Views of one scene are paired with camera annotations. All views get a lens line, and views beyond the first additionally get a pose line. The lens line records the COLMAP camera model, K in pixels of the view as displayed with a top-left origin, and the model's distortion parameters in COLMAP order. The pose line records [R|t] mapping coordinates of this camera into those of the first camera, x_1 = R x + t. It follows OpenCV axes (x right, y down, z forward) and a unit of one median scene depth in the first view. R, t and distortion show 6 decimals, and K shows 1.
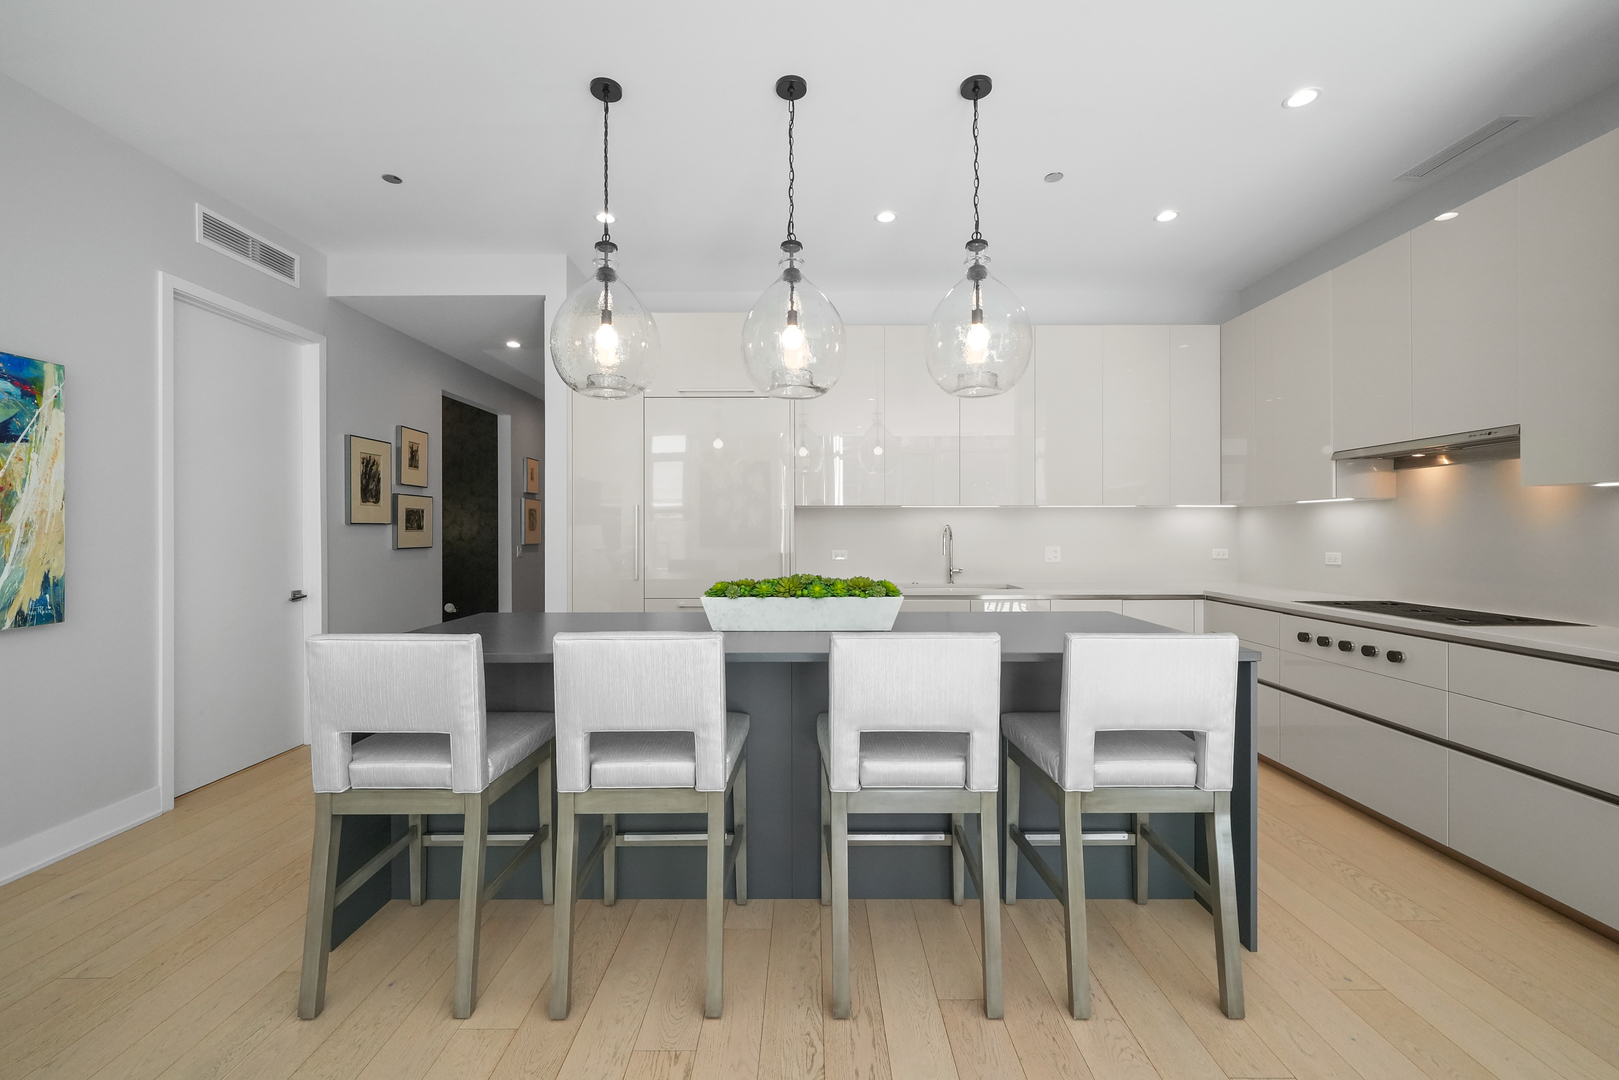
lens RADIAL K [[645.0, 0, 803.3], [0, 645.0, 535.7], [0, 0, 1]] dist [-0.009397, 0.000152]
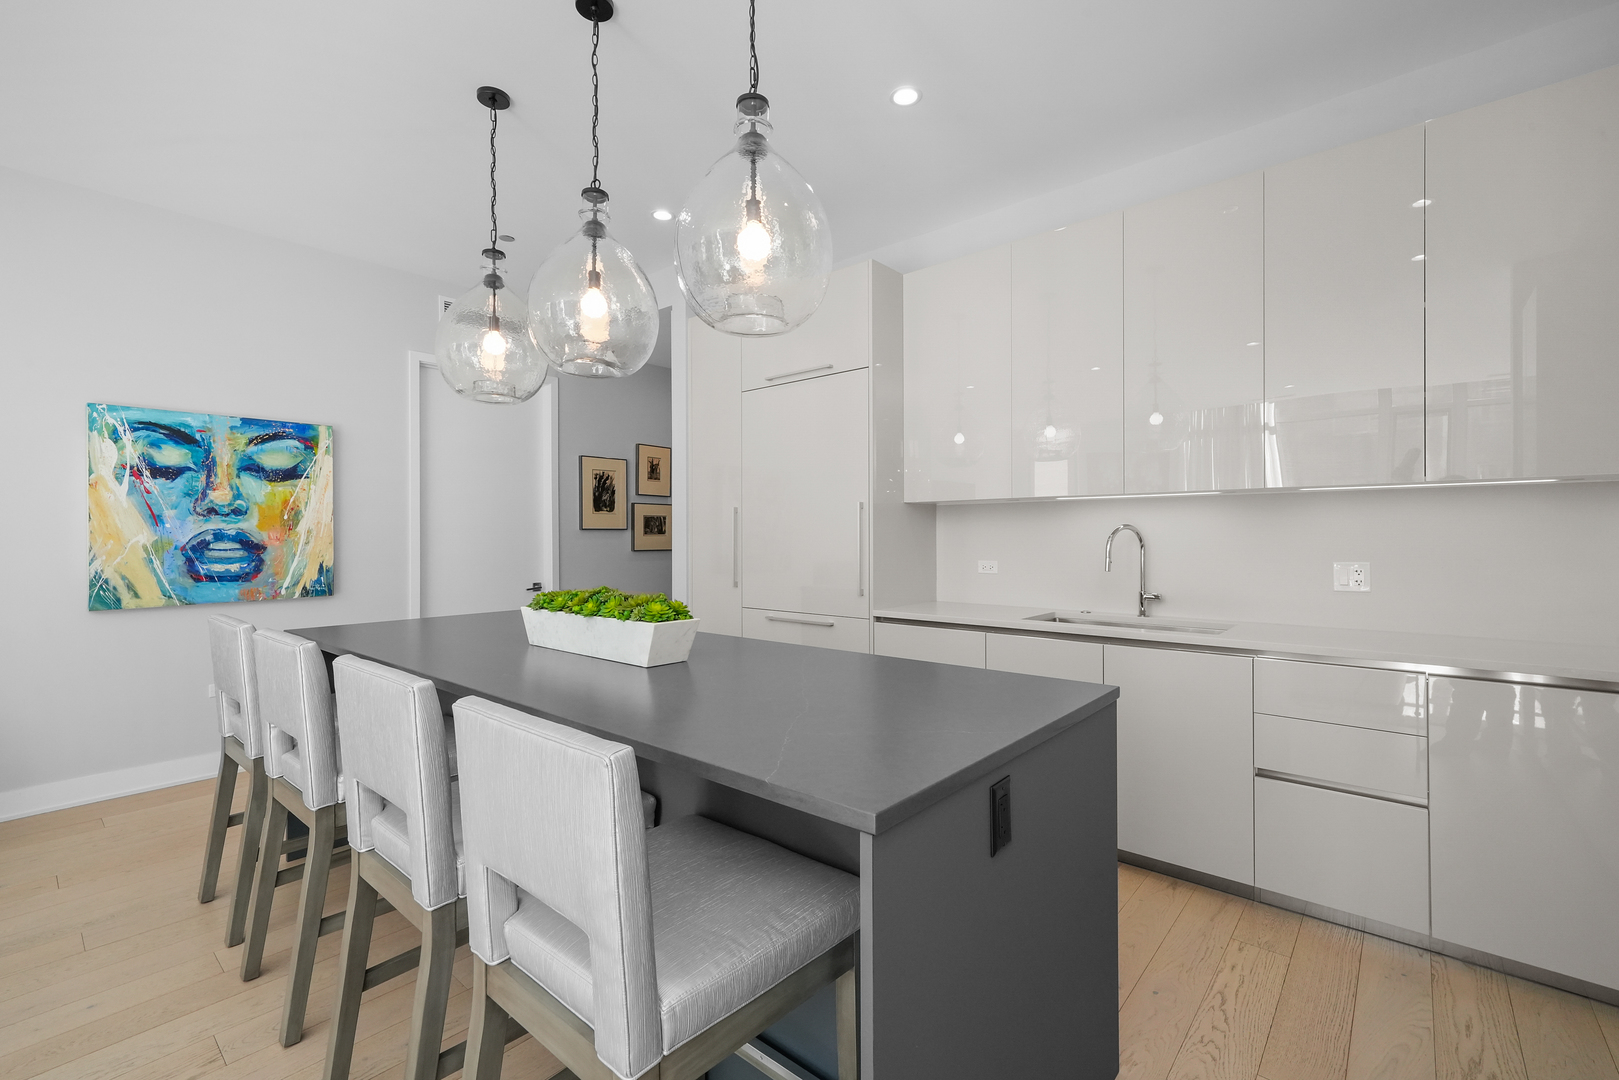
lens RADIAL K [[686.5, 0, 807.2], [0, 686.5, 537.6], [0, 0, 1]] dist [0.002794, 0.000738]
pose [[0.762992, 0.001116, -0.646407, 0.474099], [-0.003229, 0.999993, -0.002085, -0.001797], [0.646400, 0.003678, 0.762990, 0.304232]]
